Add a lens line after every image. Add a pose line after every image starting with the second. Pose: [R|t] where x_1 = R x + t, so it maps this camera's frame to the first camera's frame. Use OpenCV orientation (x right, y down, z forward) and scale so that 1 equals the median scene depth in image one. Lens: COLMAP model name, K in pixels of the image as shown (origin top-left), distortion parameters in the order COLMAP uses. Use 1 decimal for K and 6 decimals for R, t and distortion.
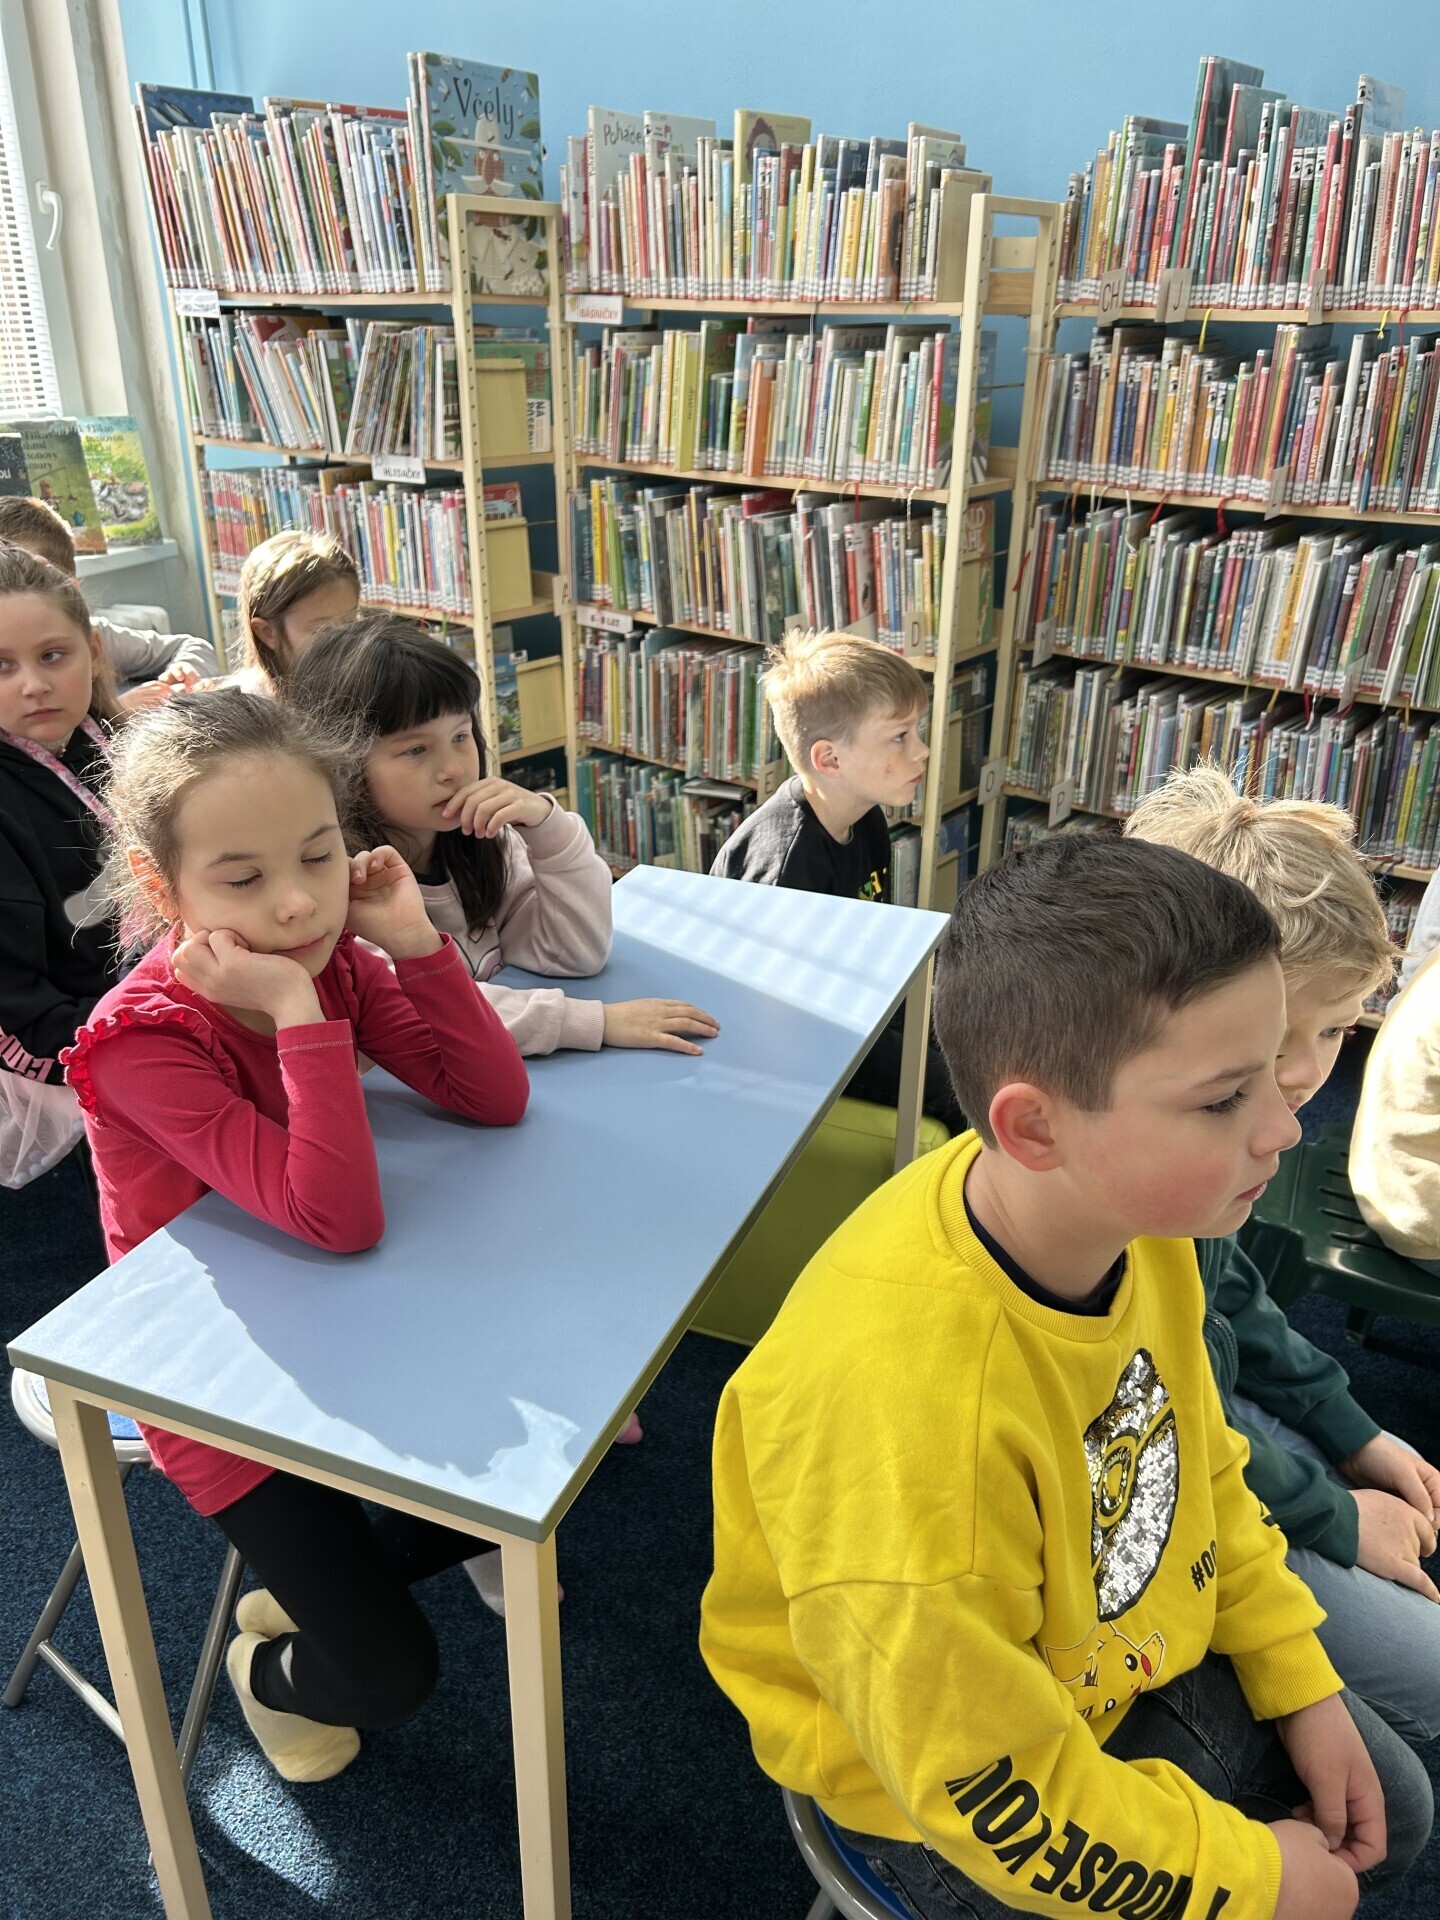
lens RADIAL K [[1443.6, 0, 731.9], [0, 1443.6, 963.4], [0, 0, 1]] dist [0.030259, -0.032092]
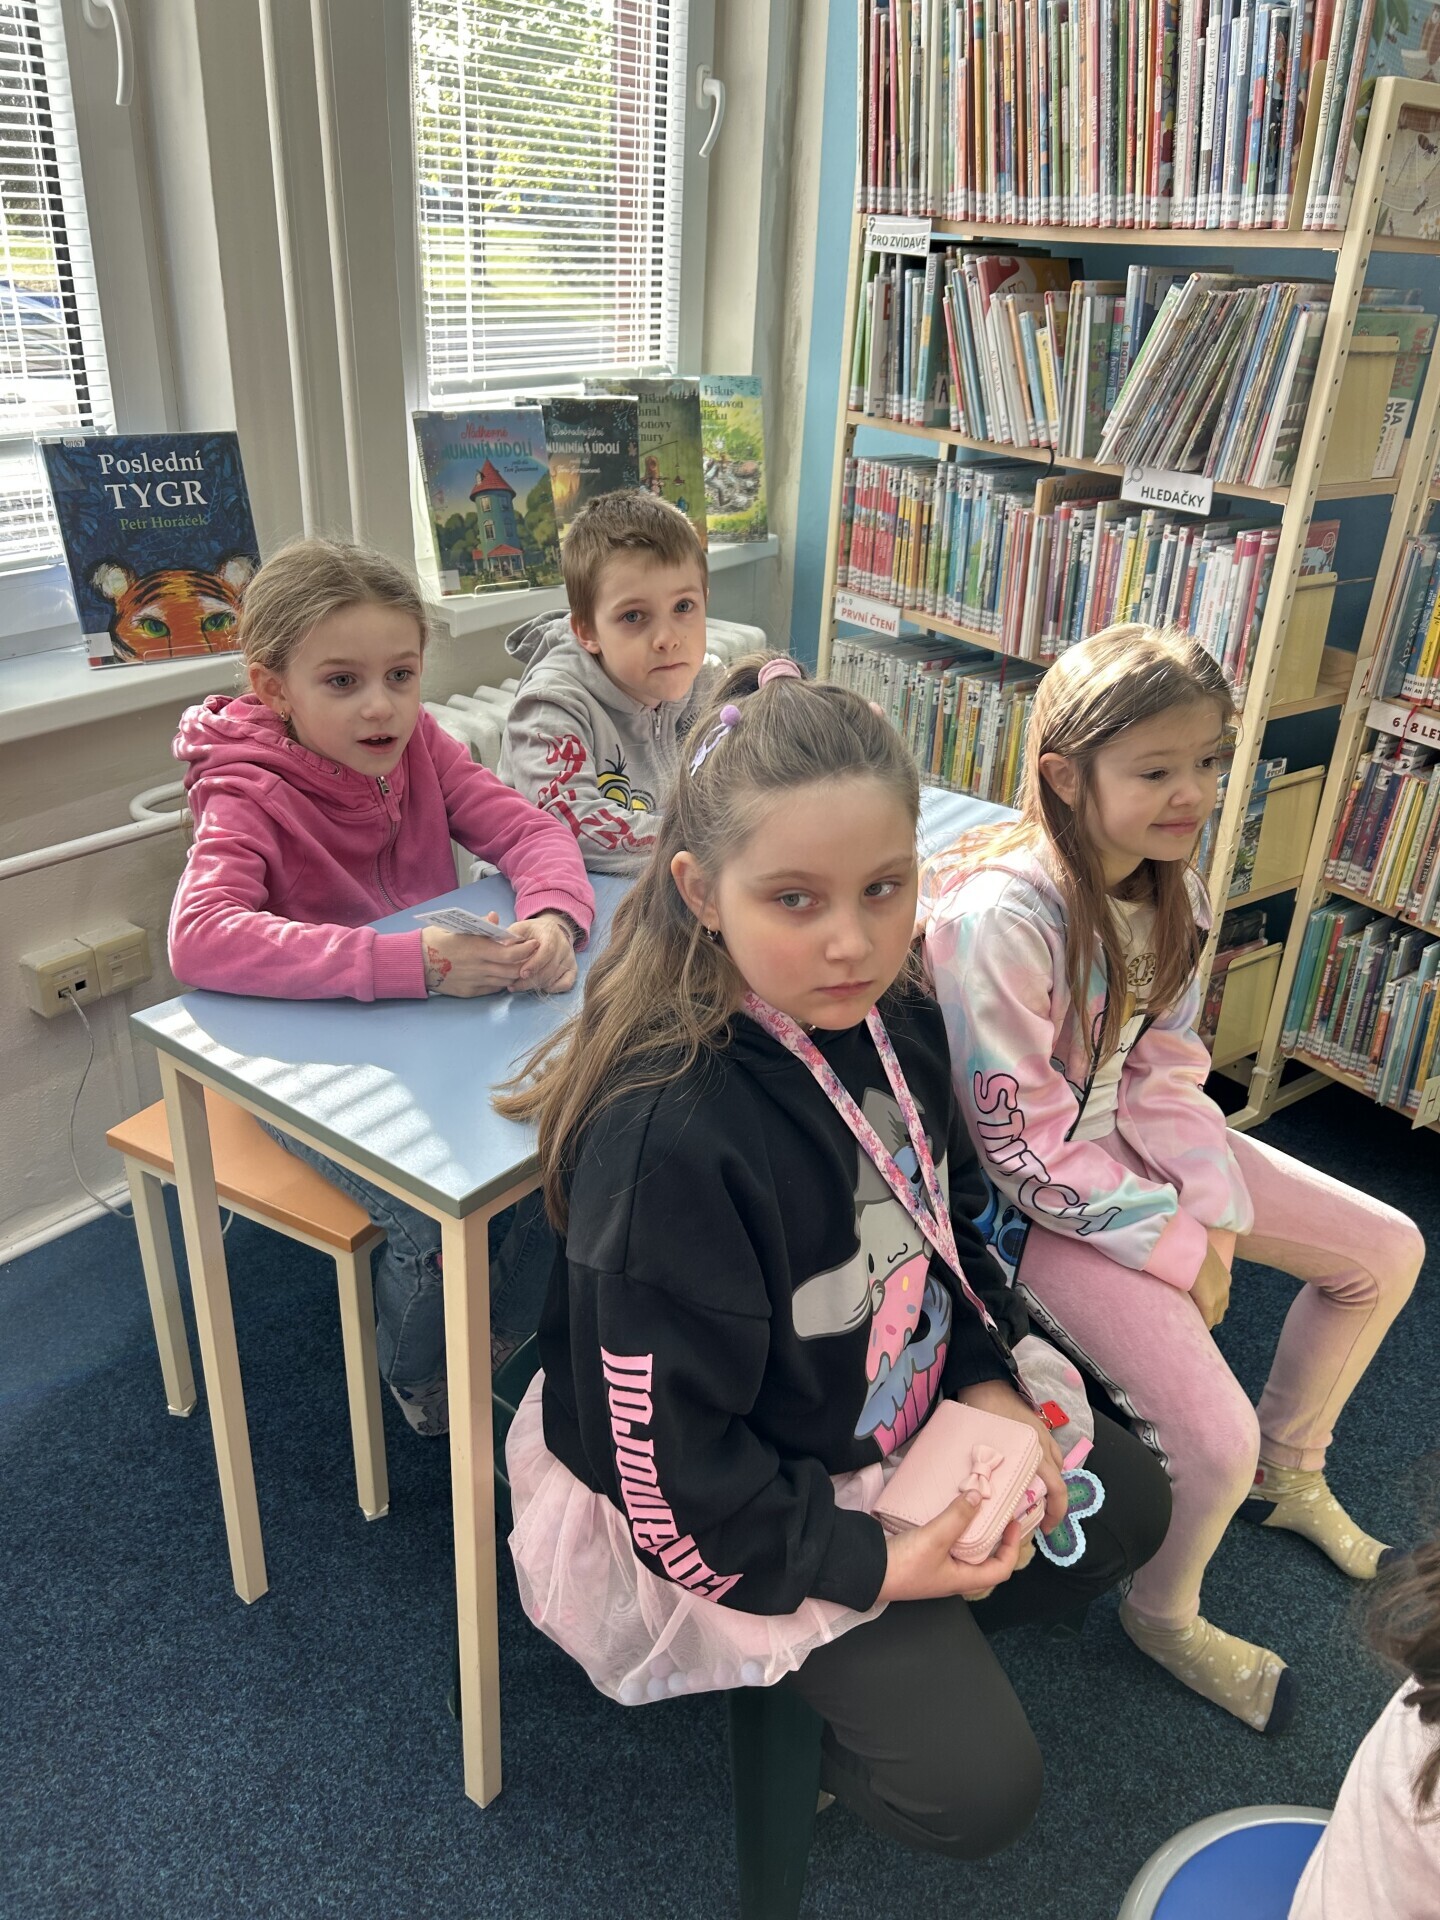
lens RADIAL K [[1443.6, 0, 734.4], [0, 1443.6, 962.6], [0, 0, 1]] dist [0.030259, -0.032092]
pose [[0.959548, 0.155812, -0.234502, -0.243094], [-0.147168, 0.987635, 0.054033, -0.132034], [0.240021, -0.017336, 0.970613, 0.291241]]
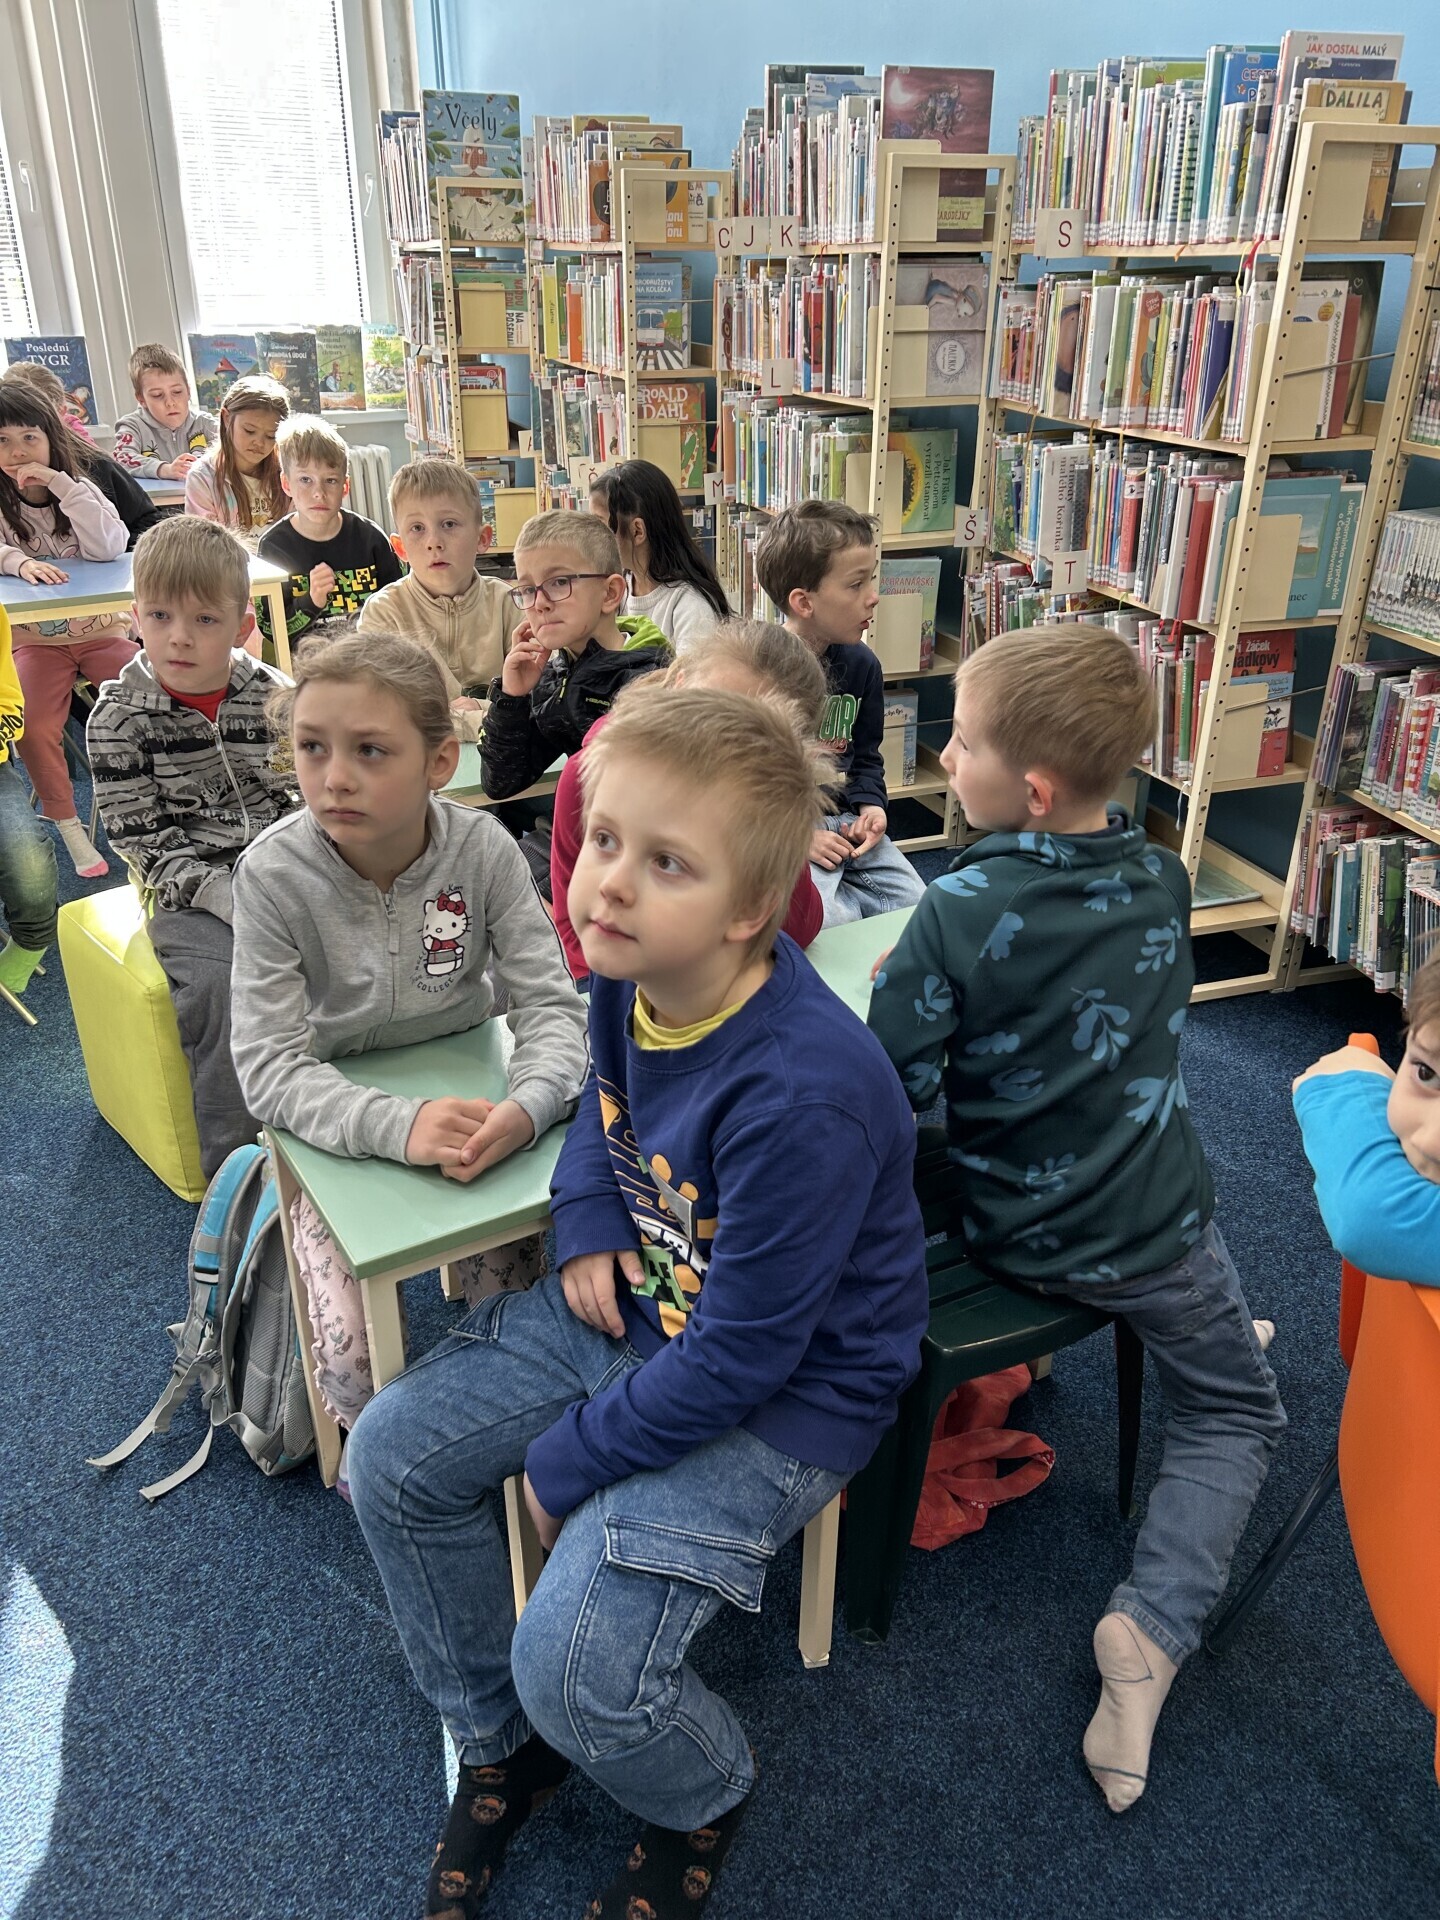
lens RADIAL K [[1443.6, 0, 706.7], [0, 1443.6, 959.4], [0, 0, 1]] dist [0.030259, -0.032092]
pose [[0.833786, 0.235547, -0.499318, 1.003175], [-0.224680, 0.970906, 0.082829, 0.104679], [0.504301, 0.043125, 0.862451, -0.188594]]
